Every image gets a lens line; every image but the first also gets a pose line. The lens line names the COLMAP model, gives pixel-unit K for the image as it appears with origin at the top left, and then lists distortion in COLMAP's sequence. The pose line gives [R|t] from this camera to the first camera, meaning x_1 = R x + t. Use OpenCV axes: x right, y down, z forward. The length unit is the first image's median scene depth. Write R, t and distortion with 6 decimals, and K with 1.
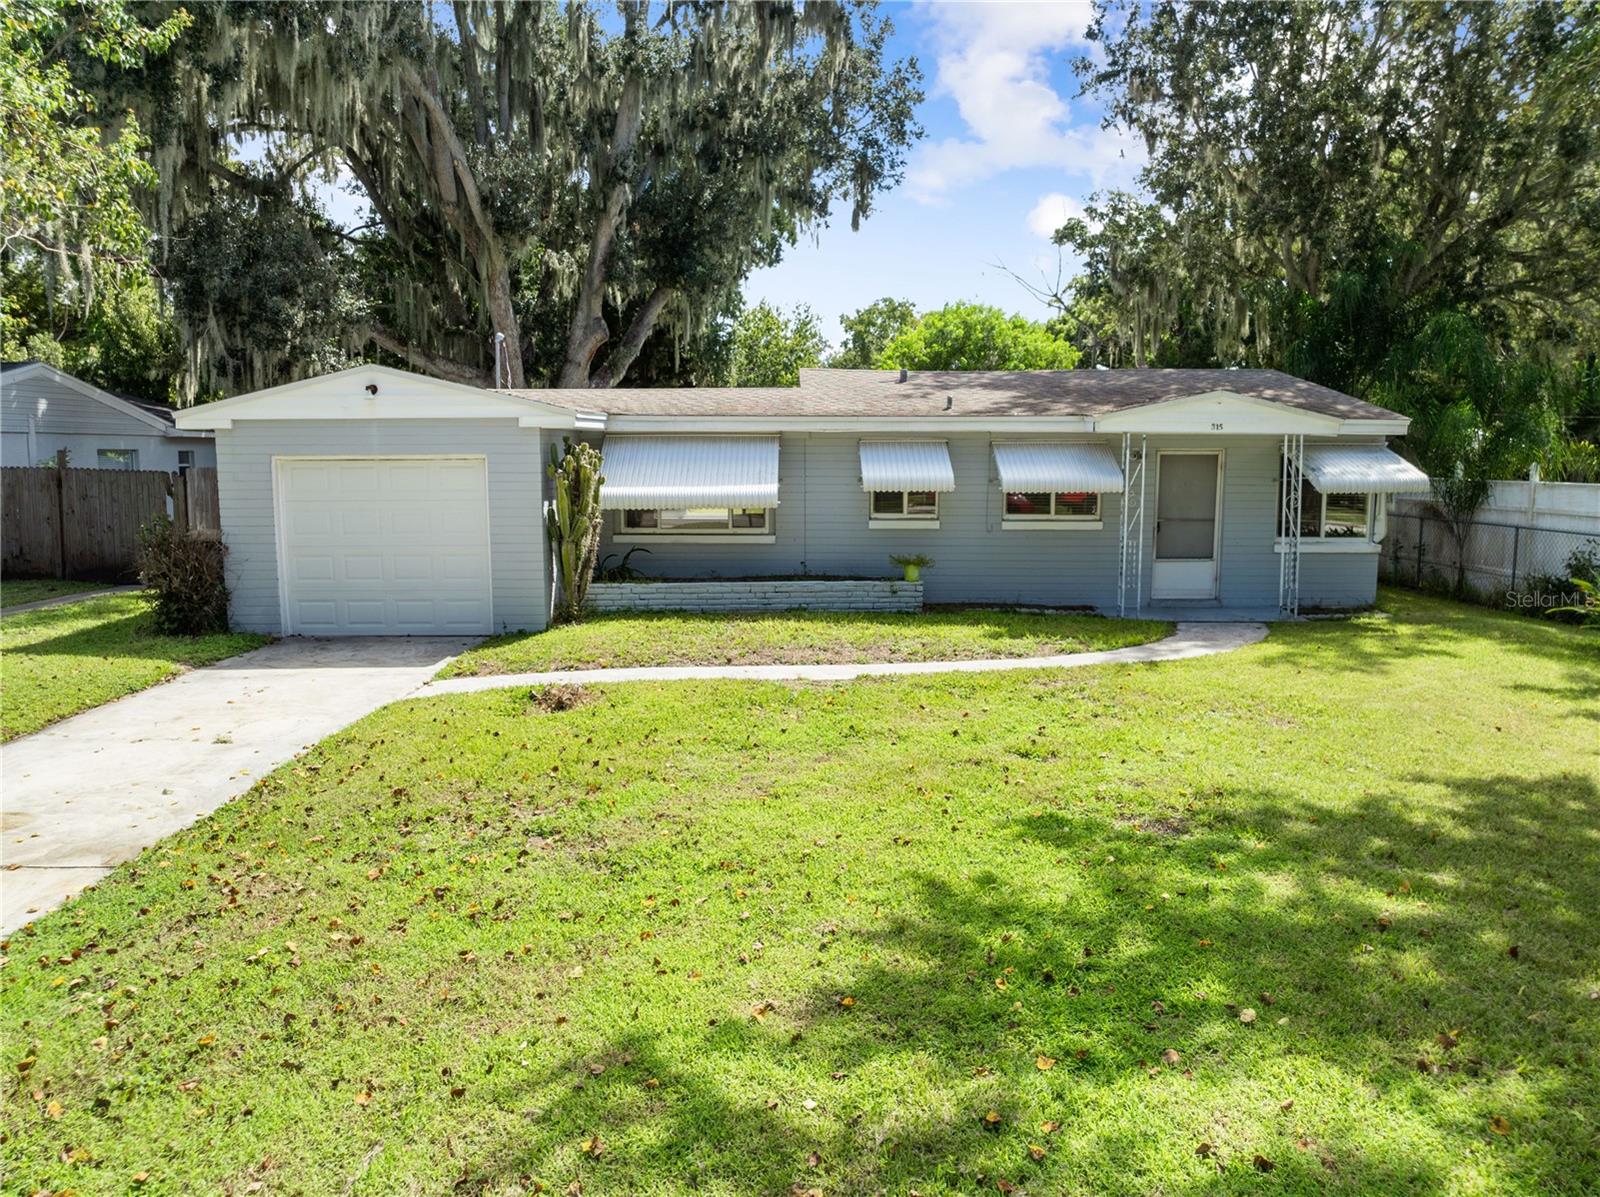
lens RADIAL K [[1125.7, 0, 803.6], [0, 1125.7, 593.2], [0, 0, 1]] dist [-0.034643, -0.001414]
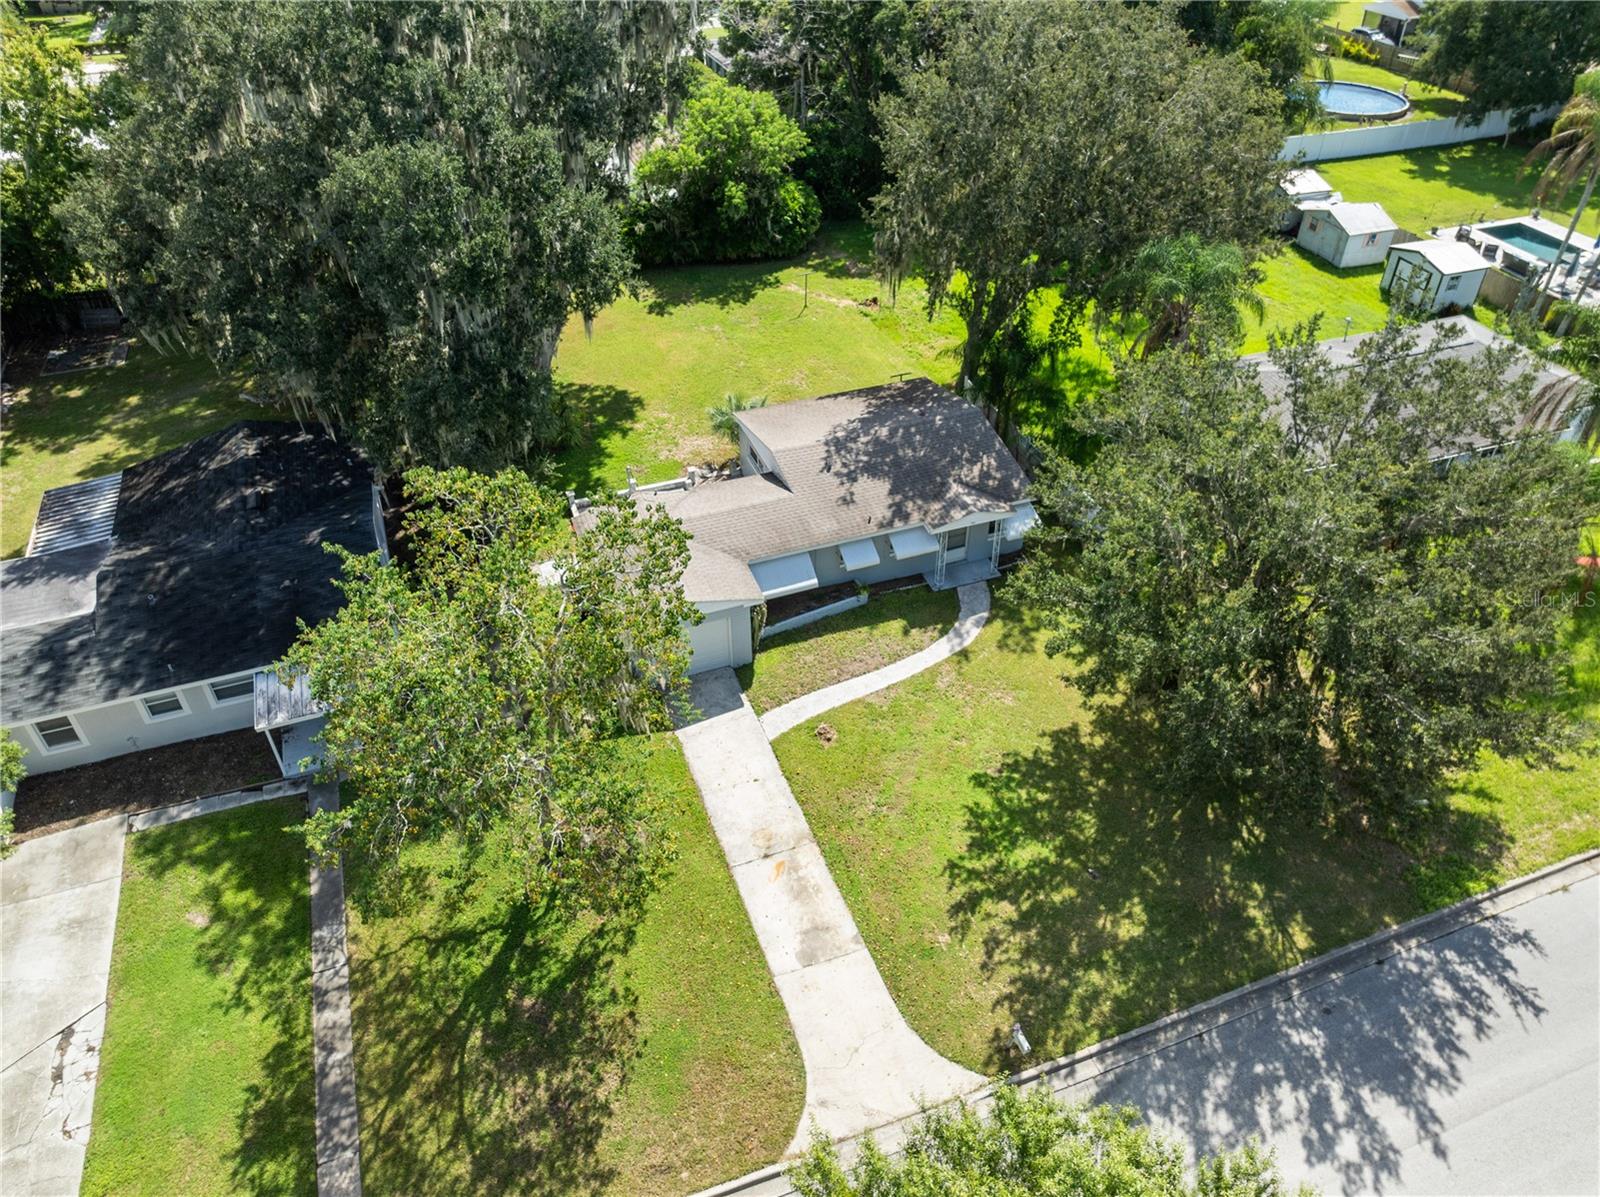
lens RADIAL K [[1125.7, 0, 803.6], [0, 1125.7, 593.2], [0, 0, 1]] dist [-0.034643, -0.001414]
pose [[0.937438, -0.216094, 0.272973, -0.441740], [0.041860, 0.848330, 0.527810, -0.825059], [-0.345627, -0.483363, 0.804302, -0.612691]]
